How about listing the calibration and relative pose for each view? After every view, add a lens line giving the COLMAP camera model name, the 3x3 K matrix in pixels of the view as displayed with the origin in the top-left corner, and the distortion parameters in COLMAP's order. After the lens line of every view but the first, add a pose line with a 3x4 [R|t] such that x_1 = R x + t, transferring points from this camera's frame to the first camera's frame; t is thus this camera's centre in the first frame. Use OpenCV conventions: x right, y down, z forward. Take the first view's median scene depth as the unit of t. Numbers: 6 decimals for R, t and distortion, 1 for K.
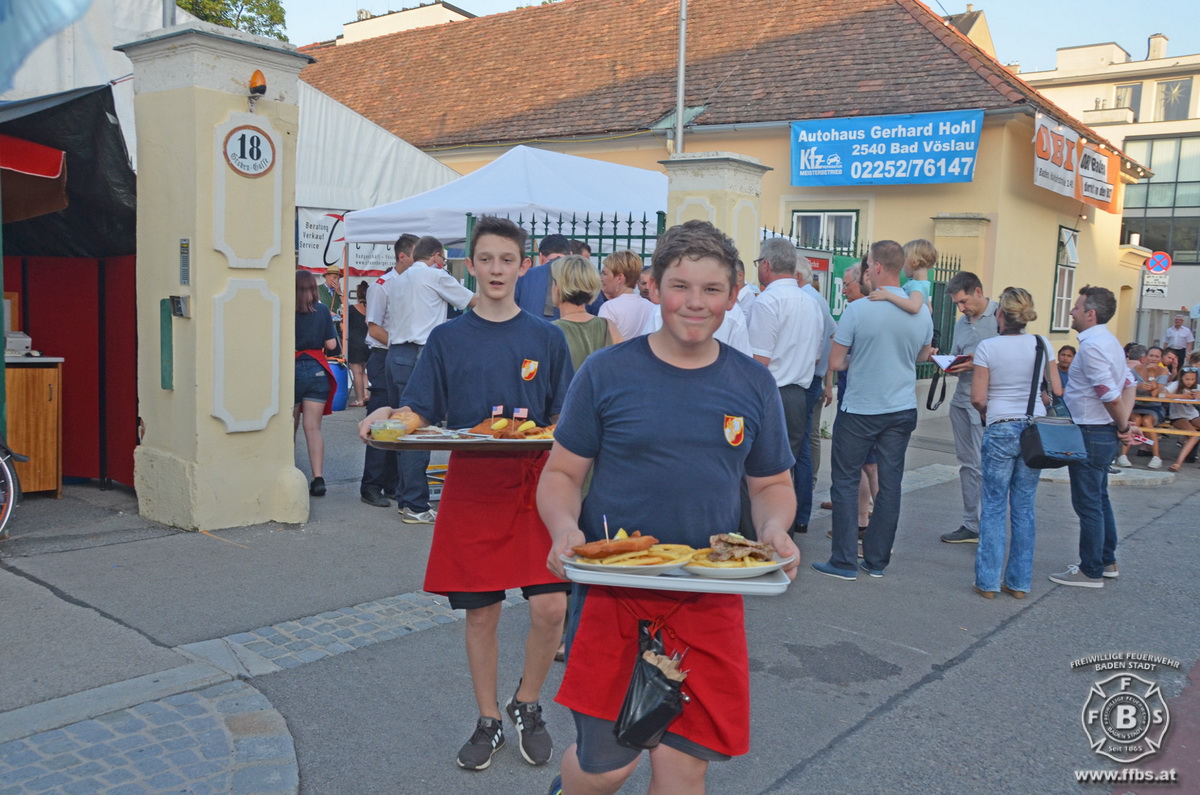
lens RADIAL K [[1063.5, 0, 600.0], [0, 1063.5, 397.5], [0, 0, 1]] dist [-0.136569, 0.214013]
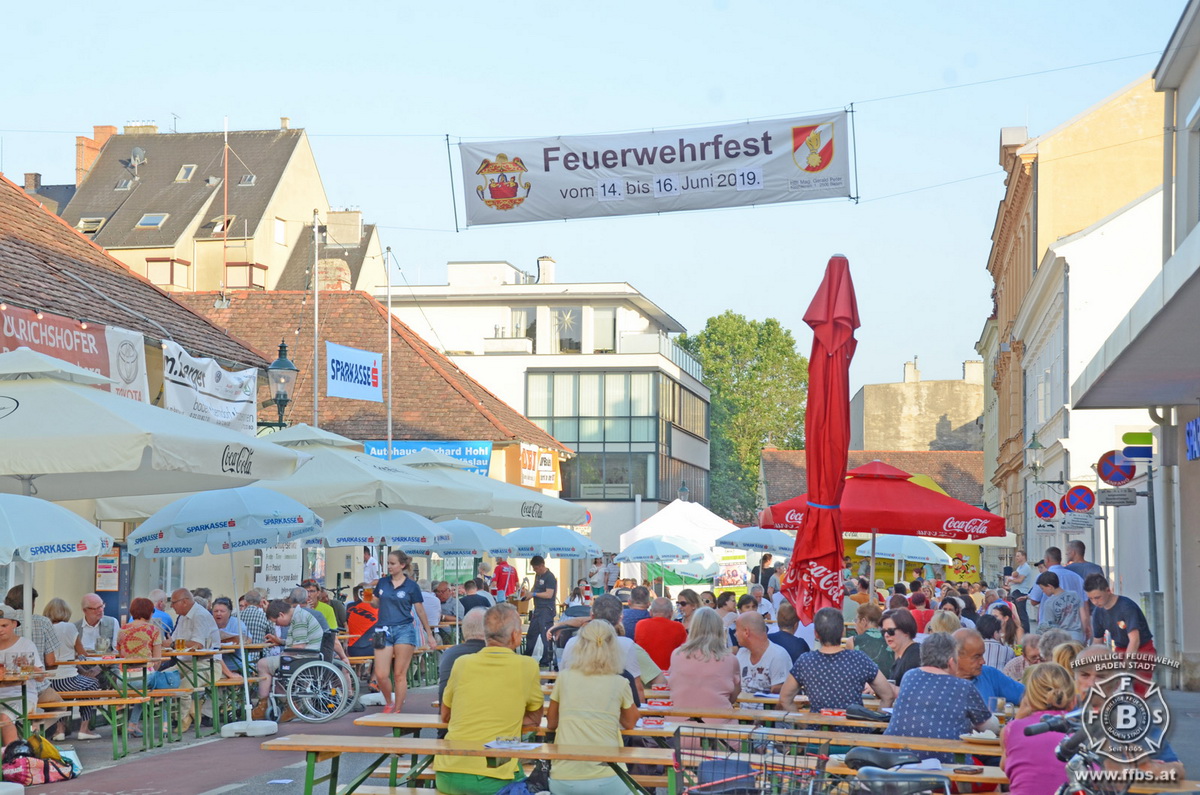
lens RADIAL K [[2179.8, 0, 600.0], [0, 2179.8, 397.5], [0, 0, 1]] dist [0.014791, 0.006832]
pose [[0.866298, -0.002206, 0.499523, -1.116562], [0.080138, 0.987652, -0.134617, 0.123820], [-0.493058, 0.156649, 0.855777, -1.893532]]
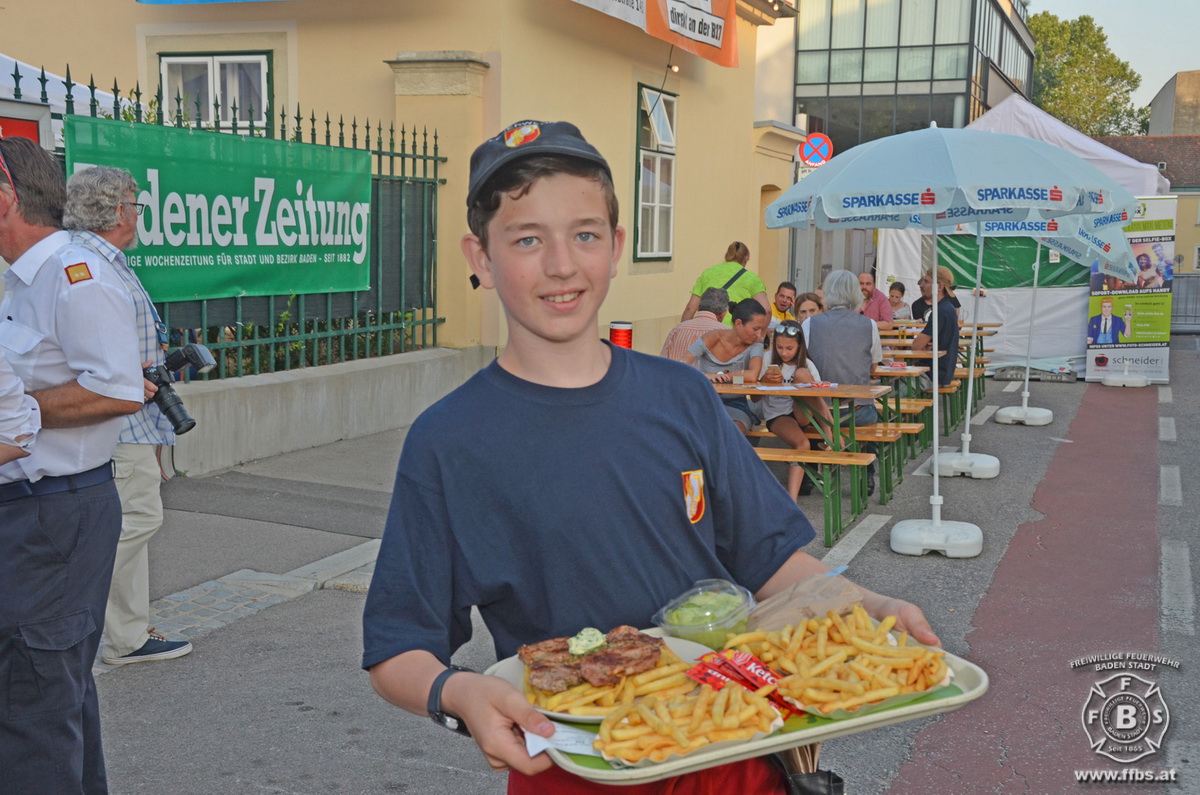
lens RADIAL K [[1383.8, 0, 600.0], [0, 1383.8, 397.5], [0, 0, 1]] dist [-0.002757, 0.379132]
pose [[0.956991, -0.060458, 0.283747, 0.205220], [0.051667, 0.997927, 0.038371, -0.016861], [-0.285479, -0.022060, 0.958131, 0.262714]]
